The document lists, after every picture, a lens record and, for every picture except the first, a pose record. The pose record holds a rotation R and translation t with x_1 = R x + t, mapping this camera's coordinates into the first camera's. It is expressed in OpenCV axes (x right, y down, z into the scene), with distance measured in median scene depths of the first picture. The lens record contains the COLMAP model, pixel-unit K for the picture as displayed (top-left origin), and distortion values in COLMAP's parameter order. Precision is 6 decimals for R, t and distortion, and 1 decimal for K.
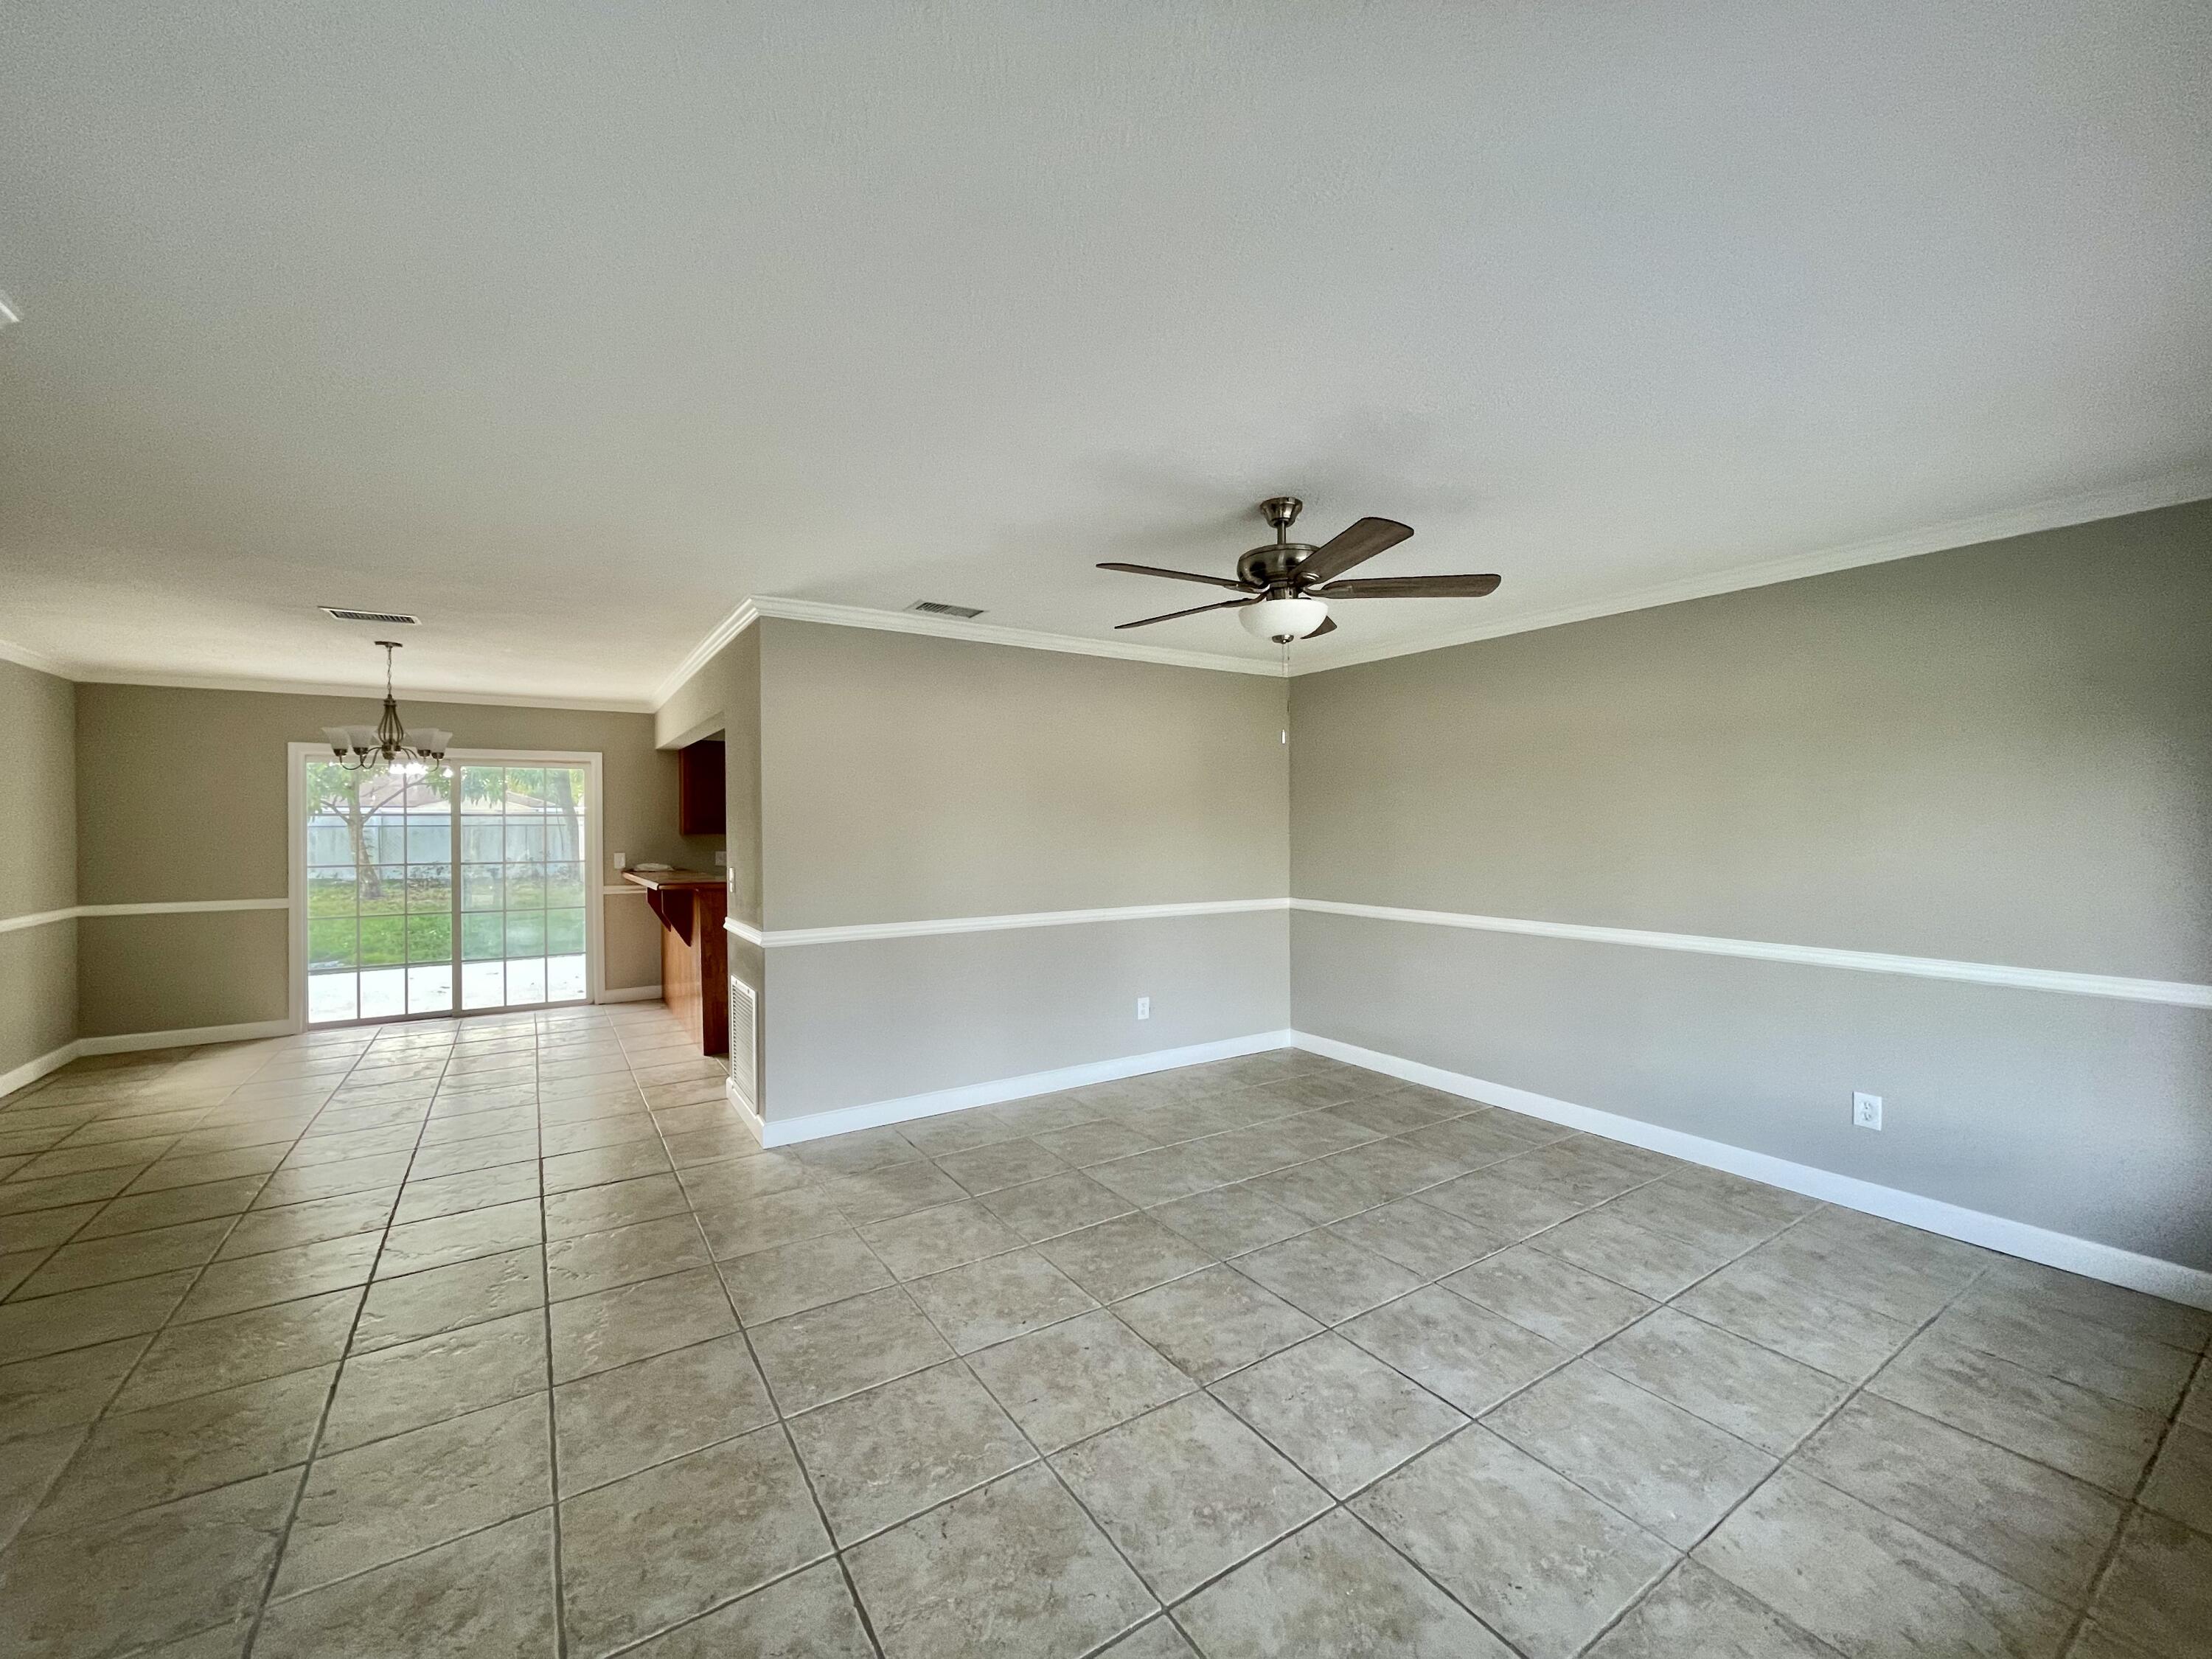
lens RADIAL K [[882.8, 0, 1108.1], [0, 882.8, 823.6], [0, 0, 1]] dist [0.001395, 0.001283]
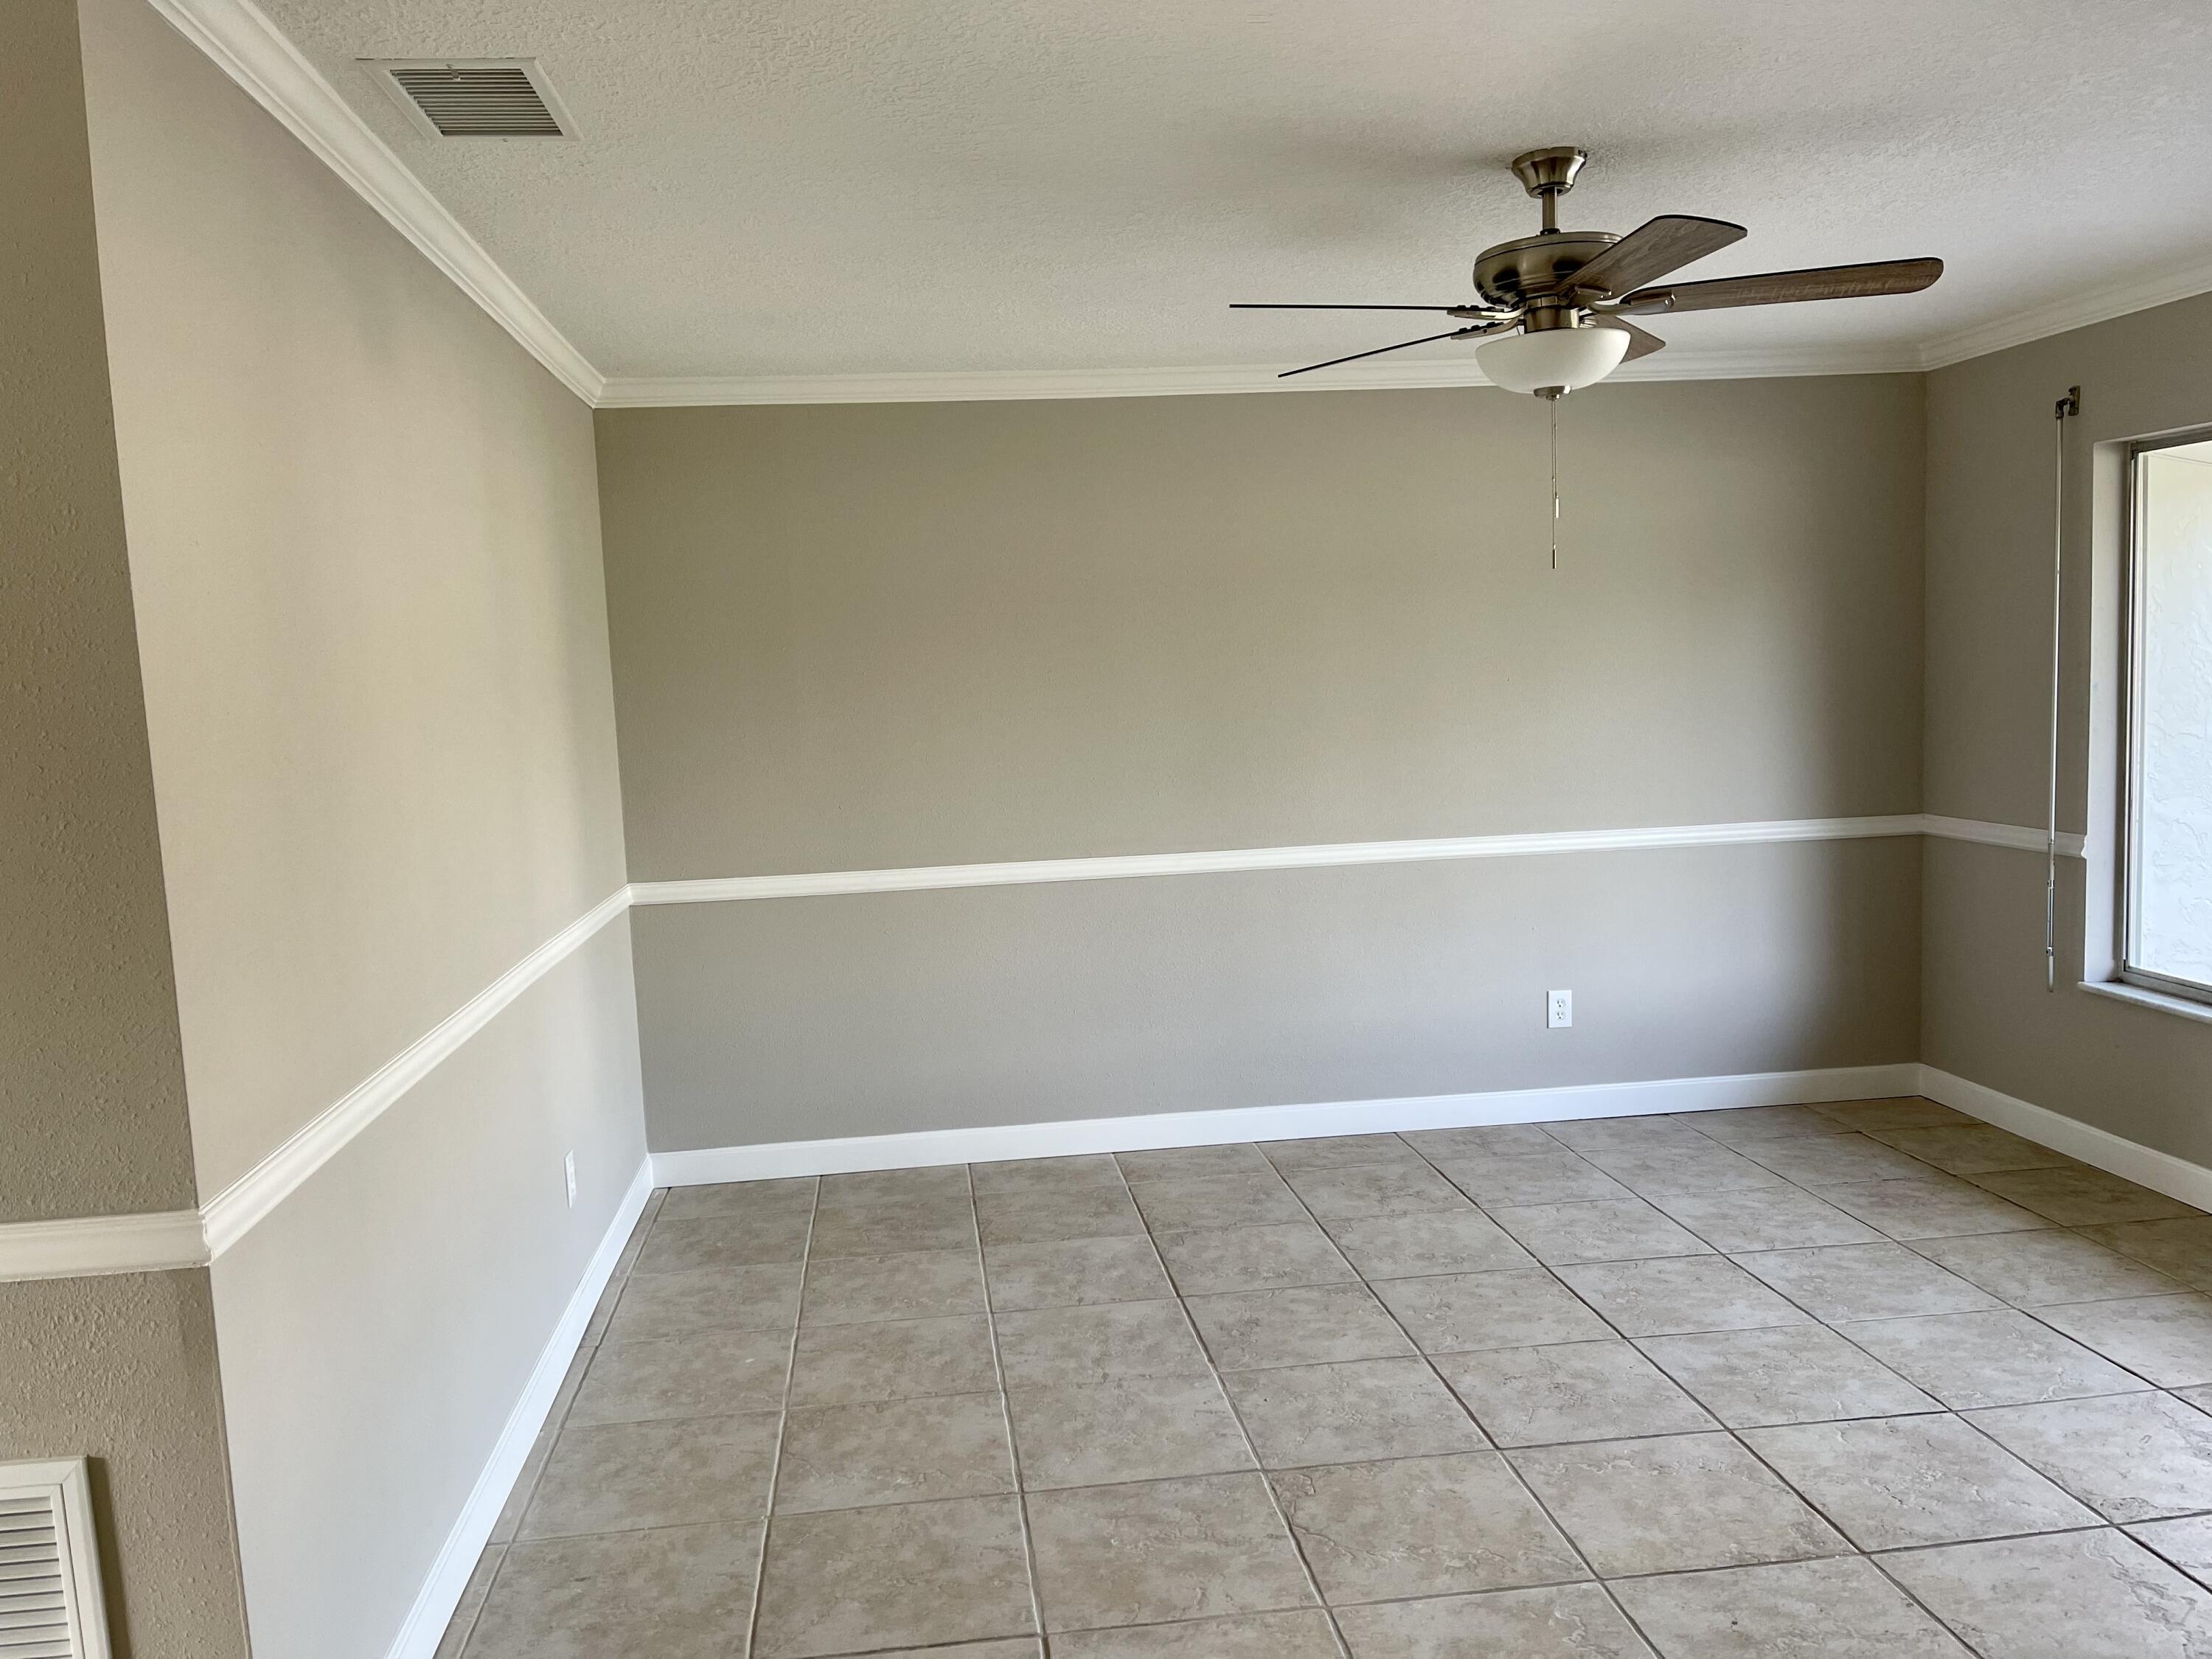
lens RADIAL K [[1669.2, 0, 1076.0], [0, 1669.2, 835.8], [0, 0, 1]] dist [0.059428, -0.056695]
pose [[0.457092, -0.100016, 0.883778, -0.717431], [0.041007, 0.994970, 0.091390, -0.022271], [-0.888474, -0.005532, 0.458894, 0.549448]]
